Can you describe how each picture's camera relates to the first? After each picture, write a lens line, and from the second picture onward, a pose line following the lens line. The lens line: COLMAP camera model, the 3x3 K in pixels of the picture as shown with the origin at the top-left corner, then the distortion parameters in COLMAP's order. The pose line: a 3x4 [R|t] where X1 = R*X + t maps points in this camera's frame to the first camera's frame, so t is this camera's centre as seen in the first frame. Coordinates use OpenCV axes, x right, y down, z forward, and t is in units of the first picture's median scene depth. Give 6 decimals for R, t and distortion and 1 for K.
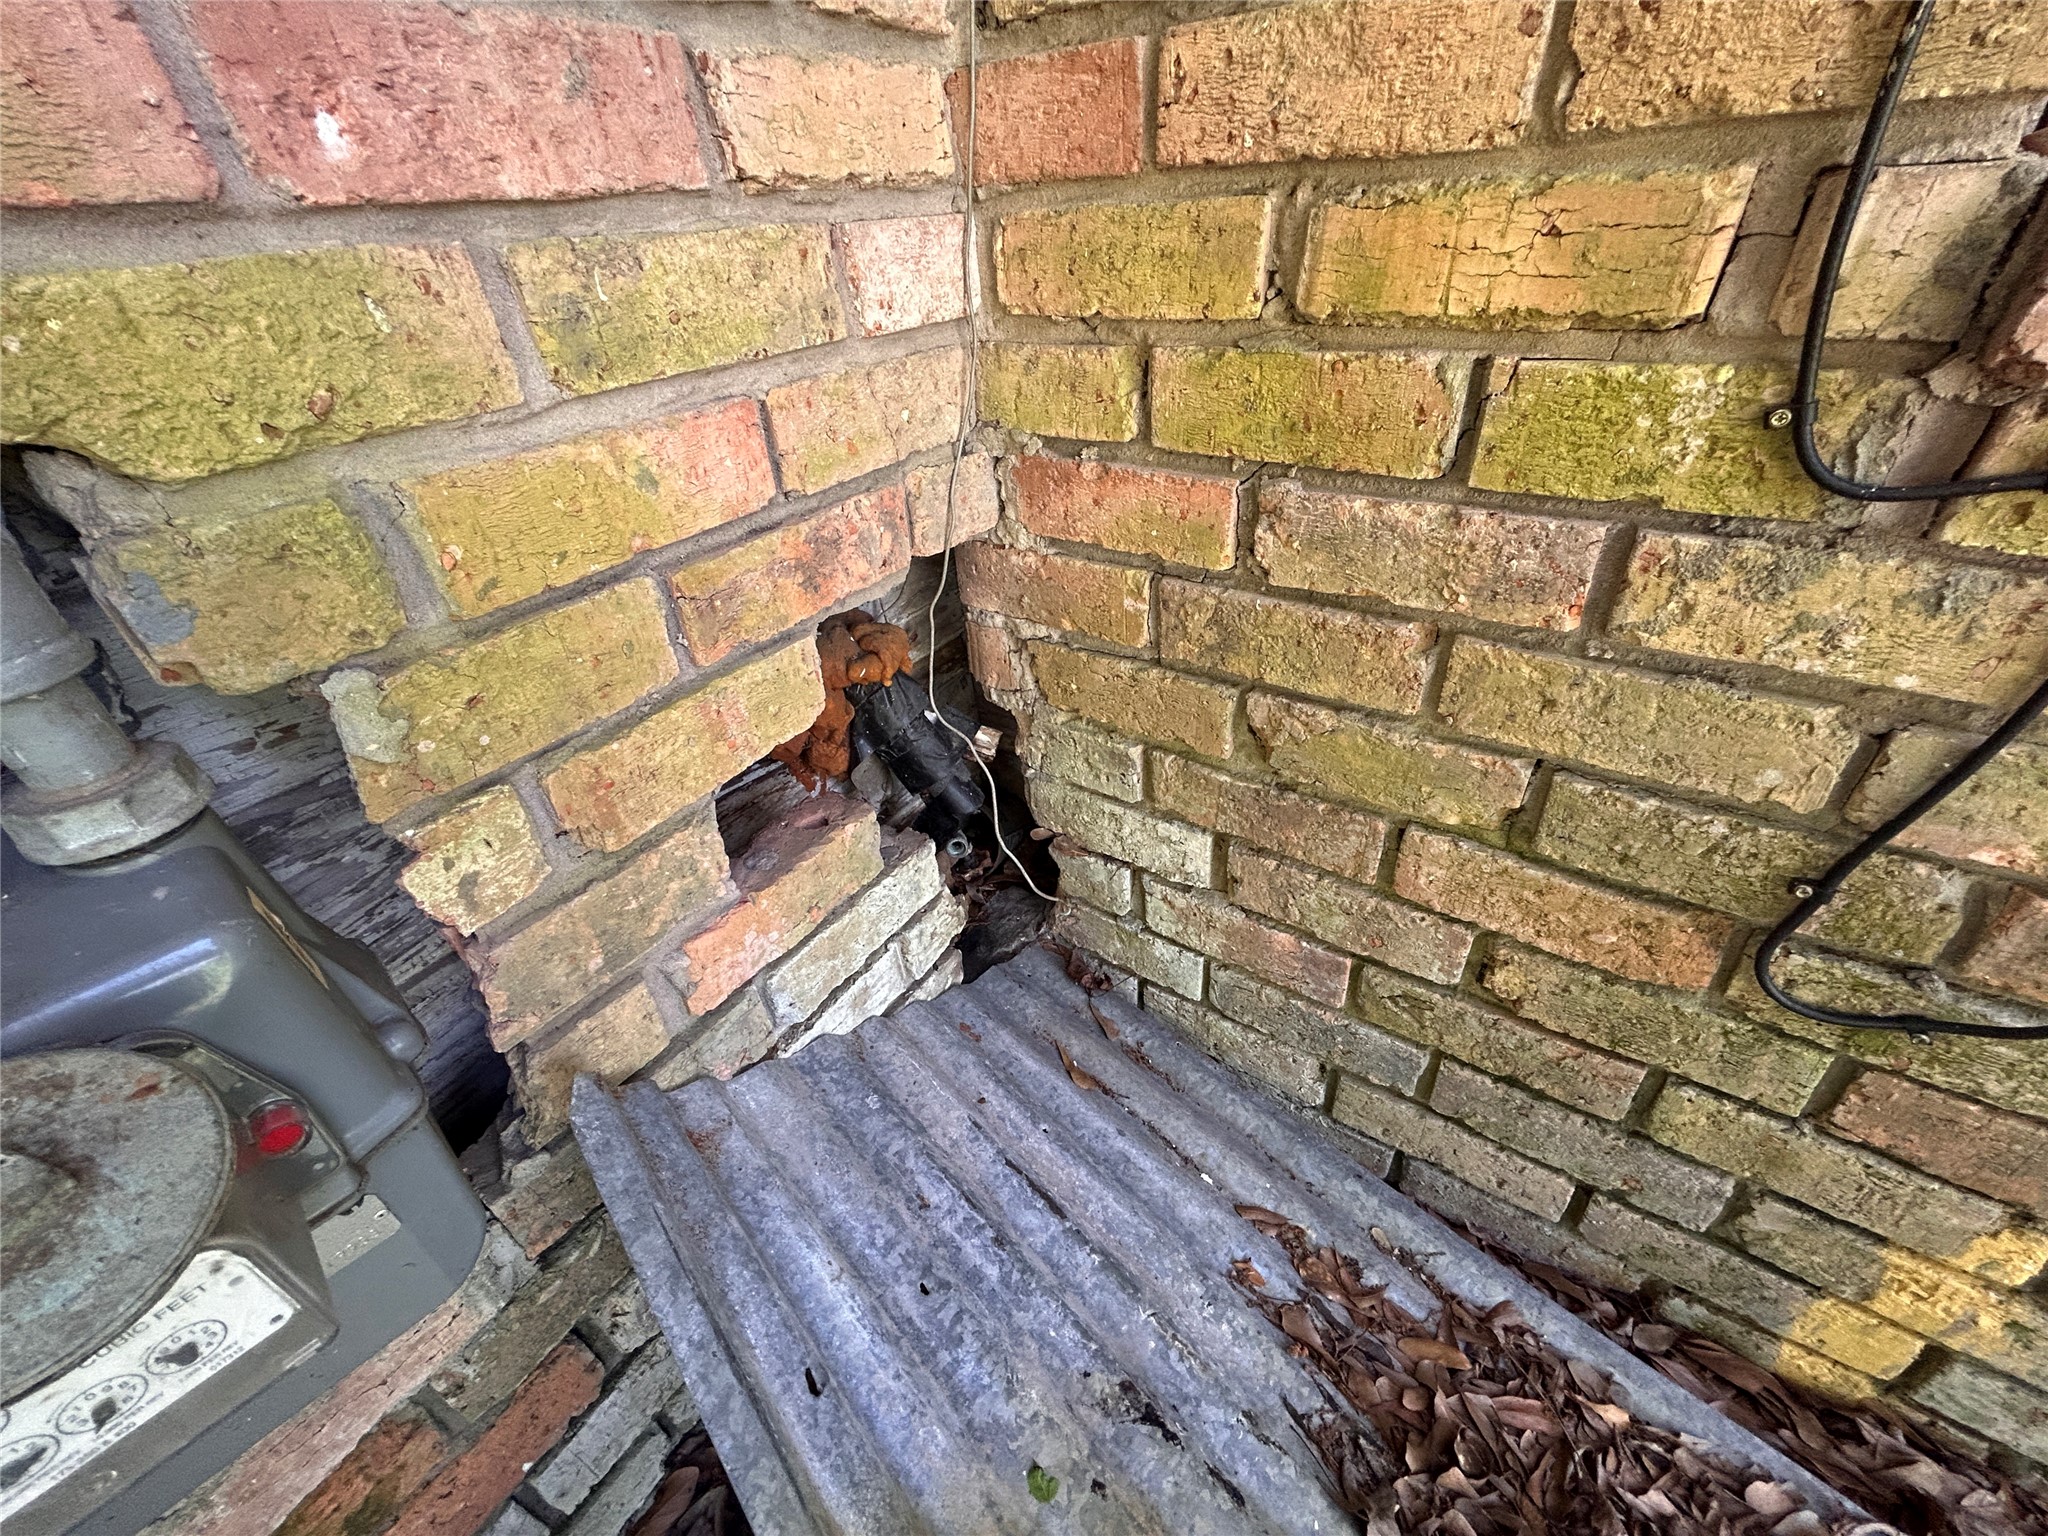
lens RADIAL K [[824.0, 0, 1030.6], [0, 824.0, 767.4], [0, 0, 1]] dist [-0.002241, 0.000995]
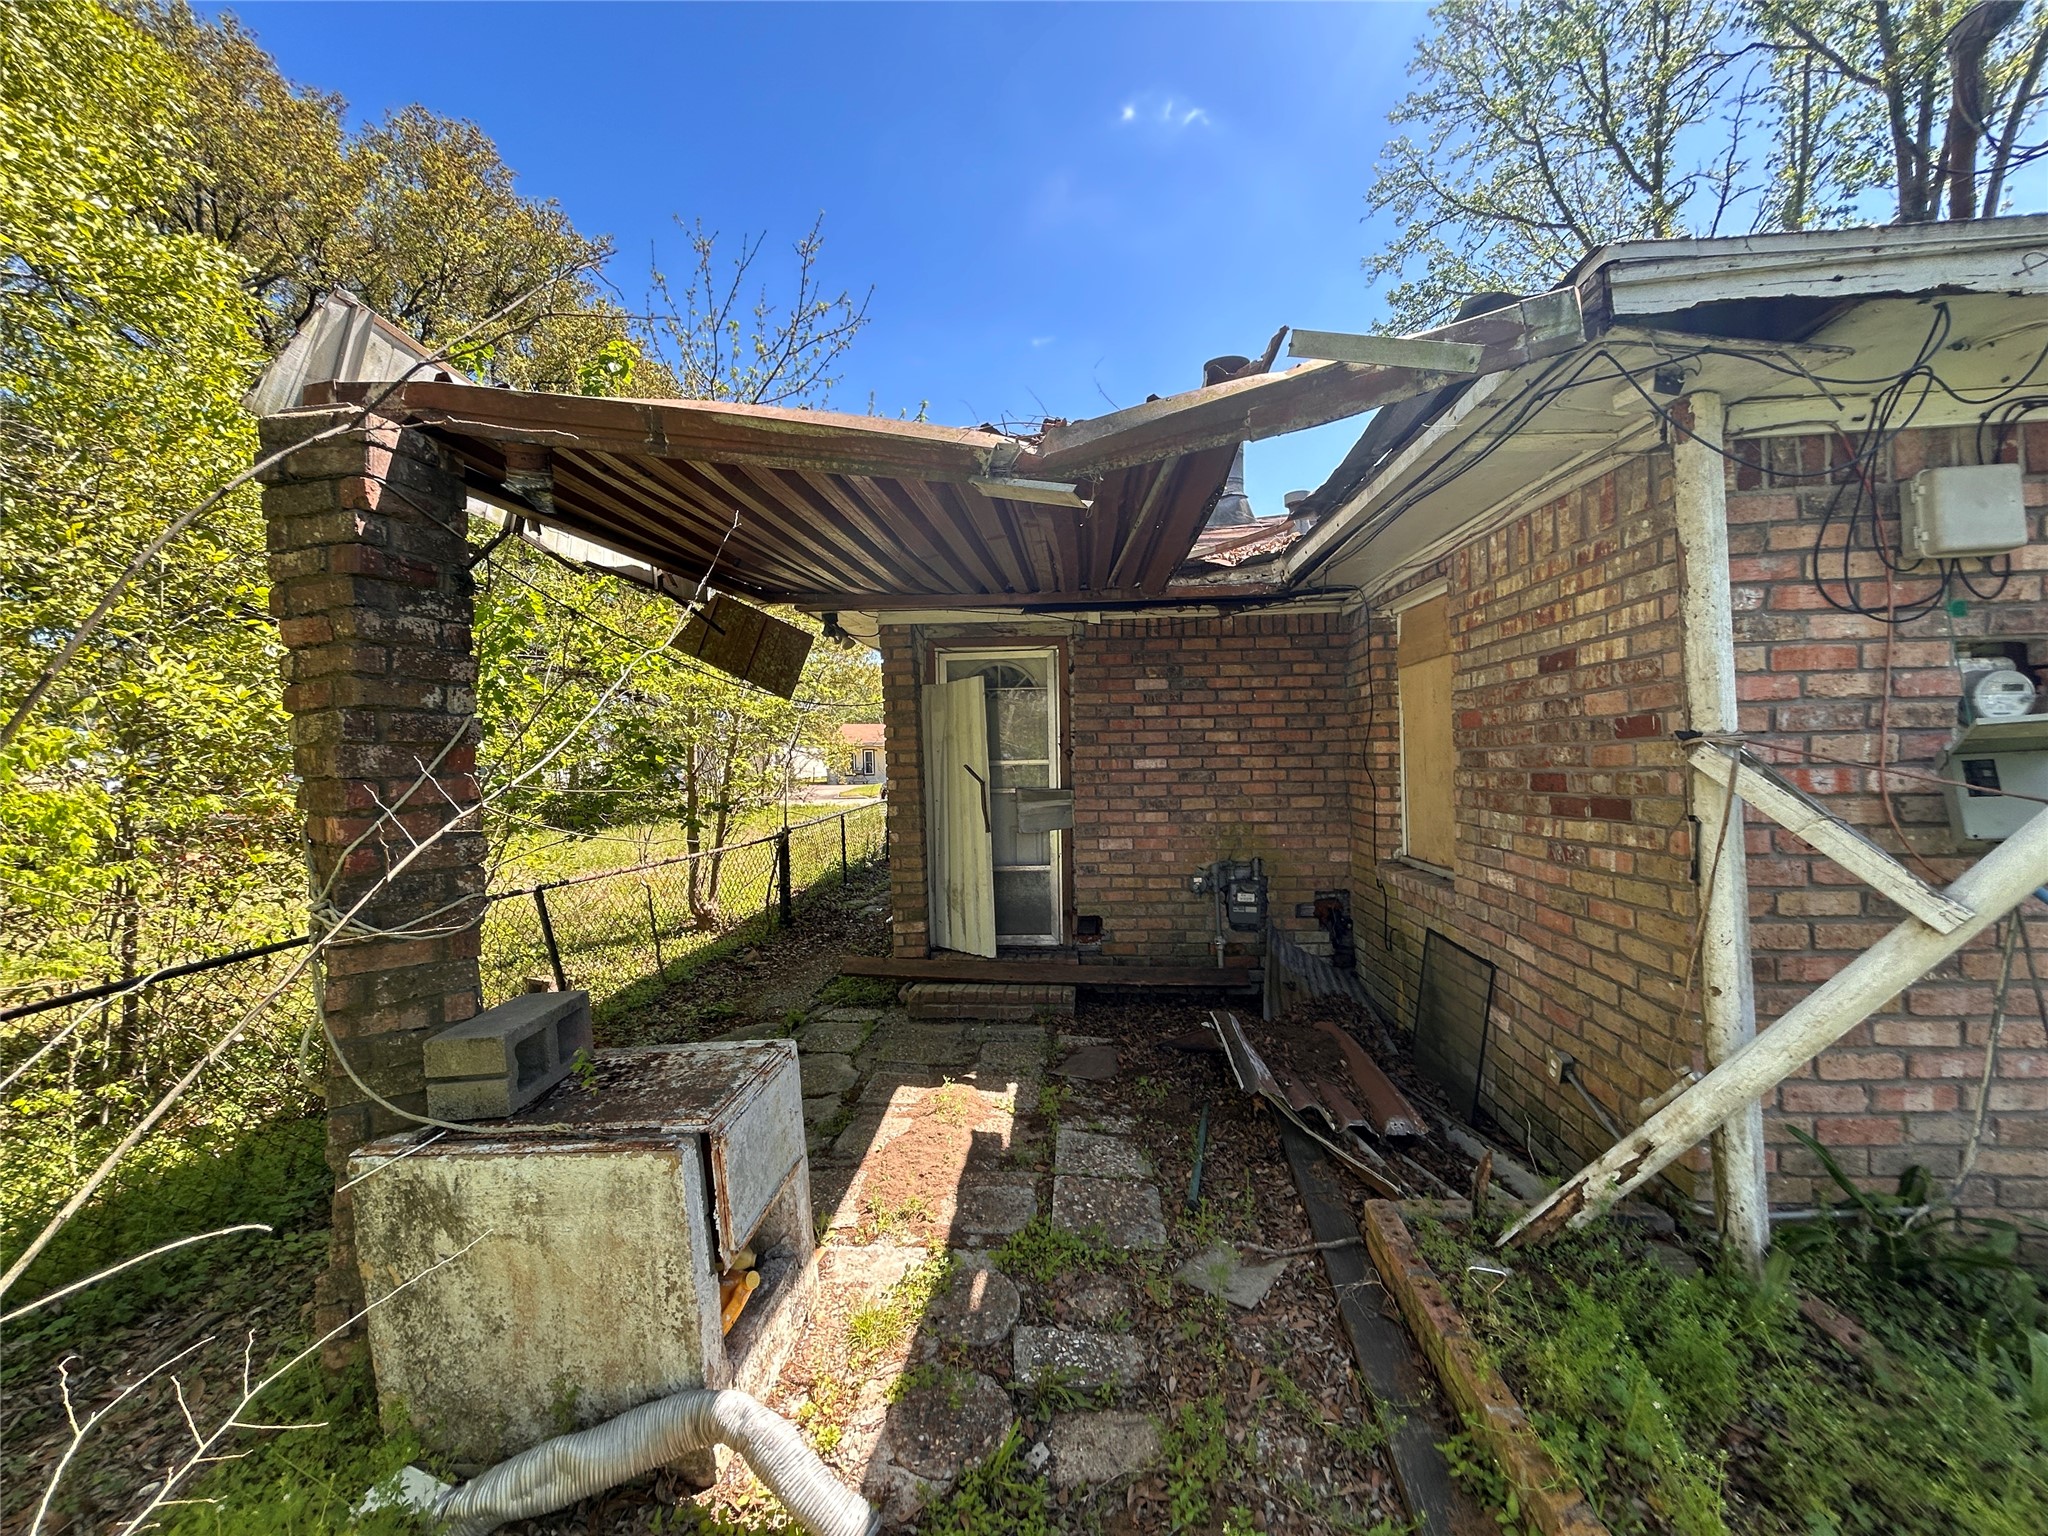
lens RADIAL K [[824.0, 0, 1031.9], [0, 824.0, 765.9], [0, 0, 1]] dist [-0.002241, 0.000995]
pose [[0.510642, 0.051811, -0.858231, 5.267275], [-0.488721, 0.838736, -0.240152, 2.137567], [0.707387, 0.542068, 0.453615, -5.411441]]
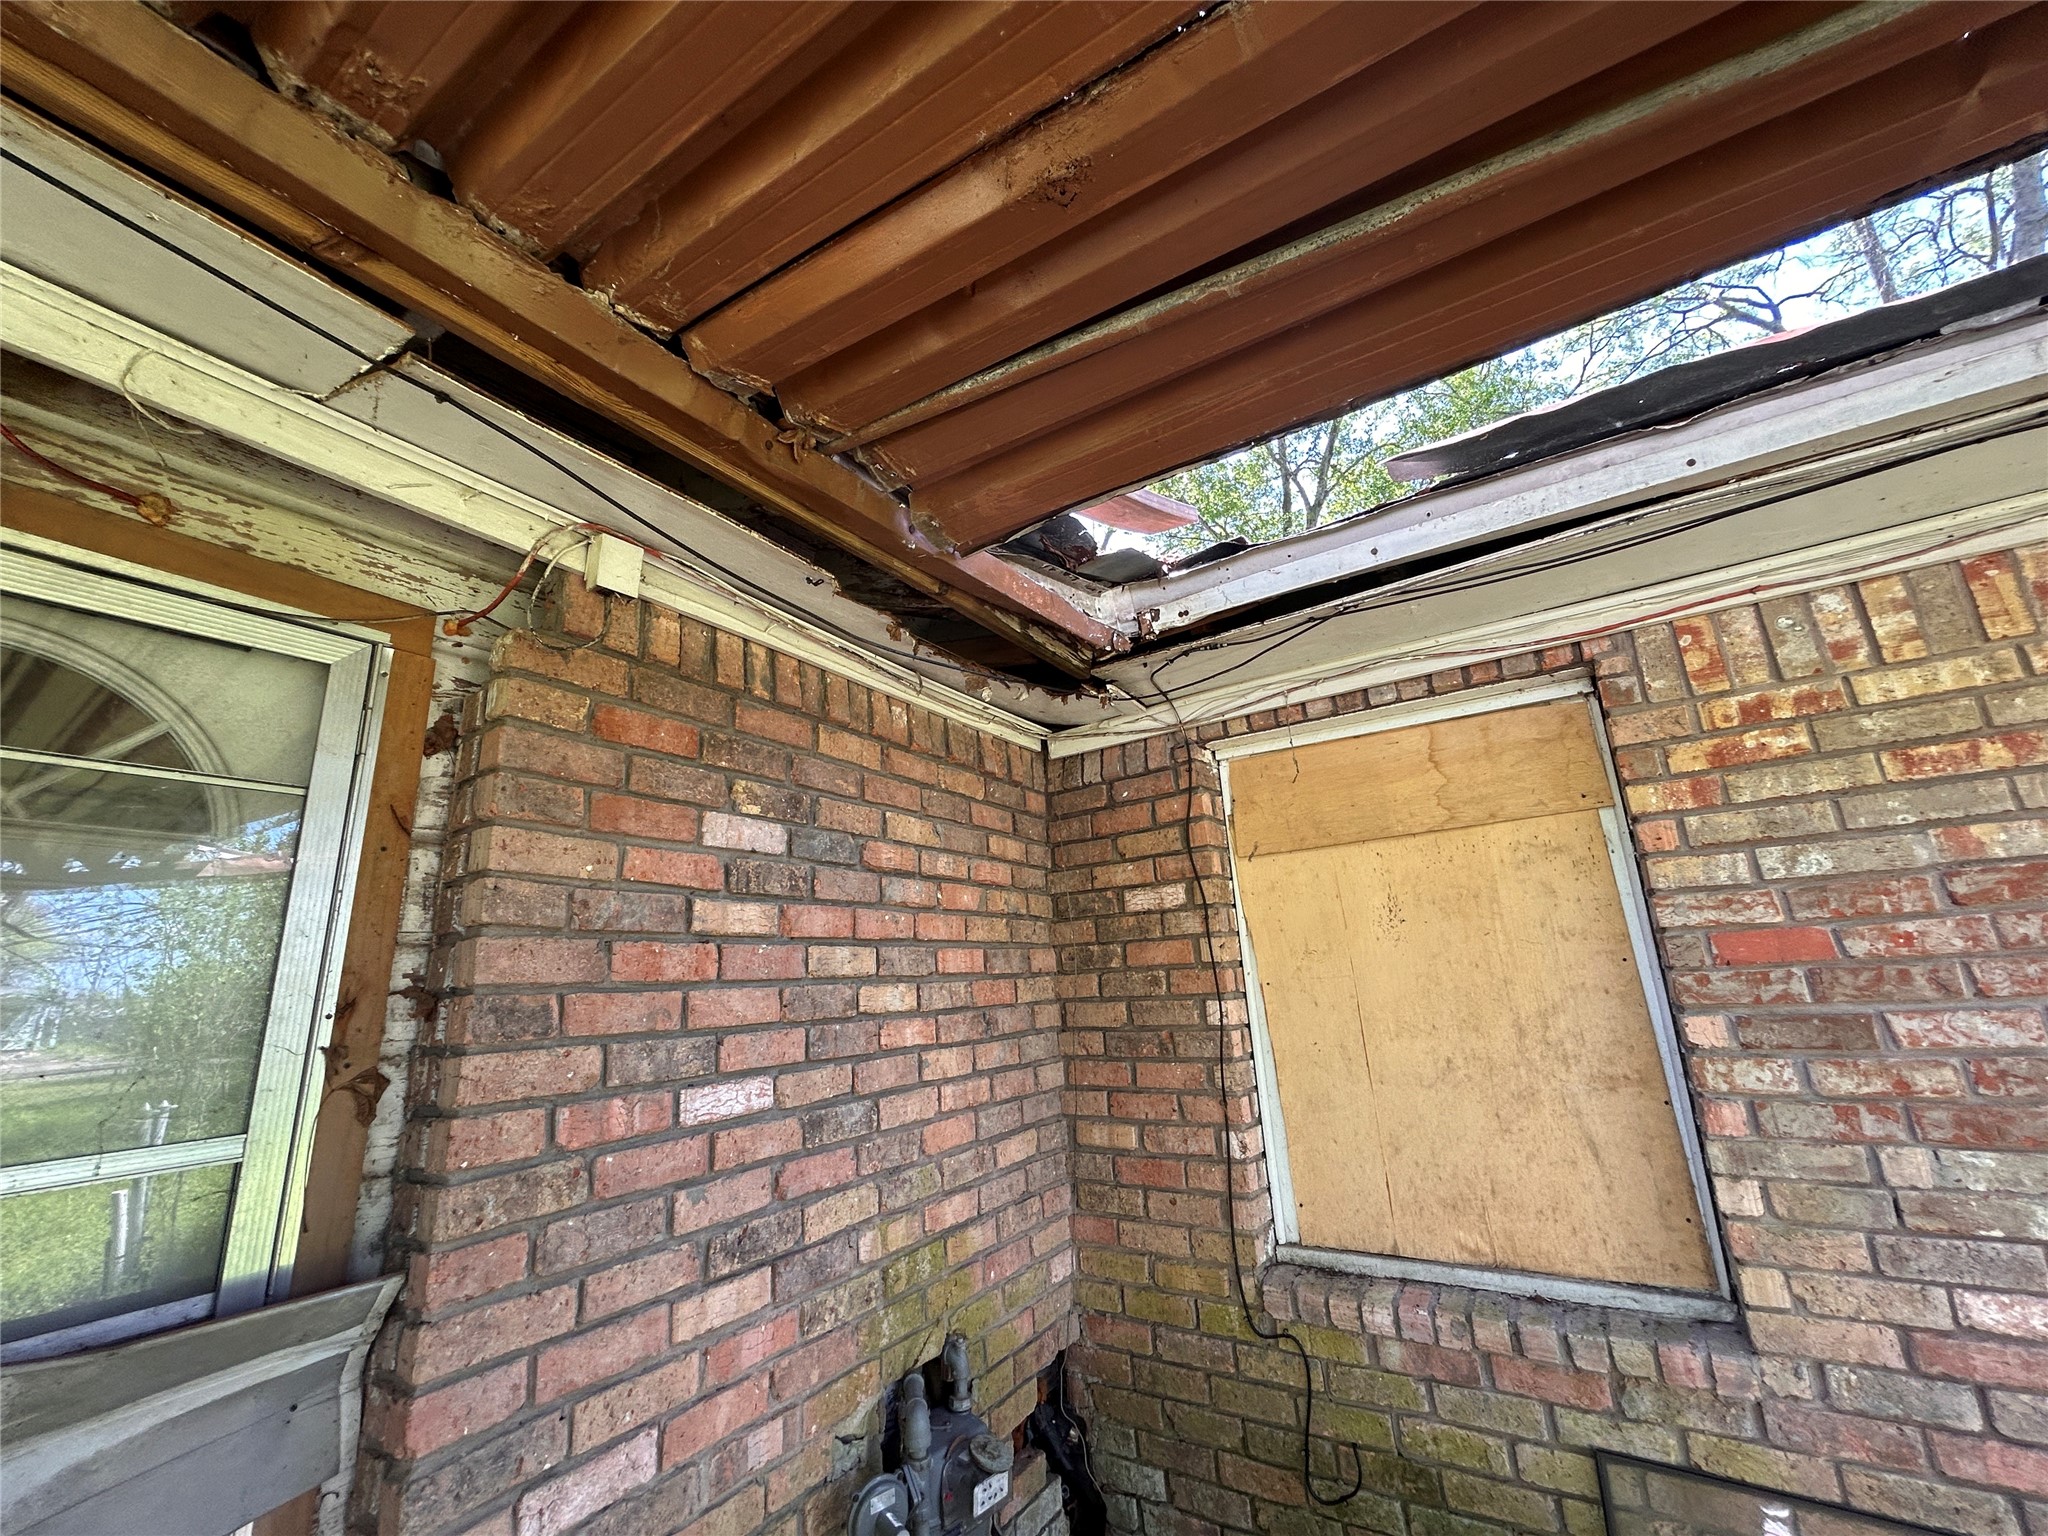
lens RADIAL K [[824.0, 0, 1019.6], [0, 824.0, 765.8], [0, 0, 1]] dist [-0.002241, 0.000995]
pose [[0.999889, 0.005961, 0.013654, -0.384084], [0.006369, 0.657471, -0.753453, 0.749012], [-0.013469, 0.753456, 0.657360, -3.192272]]
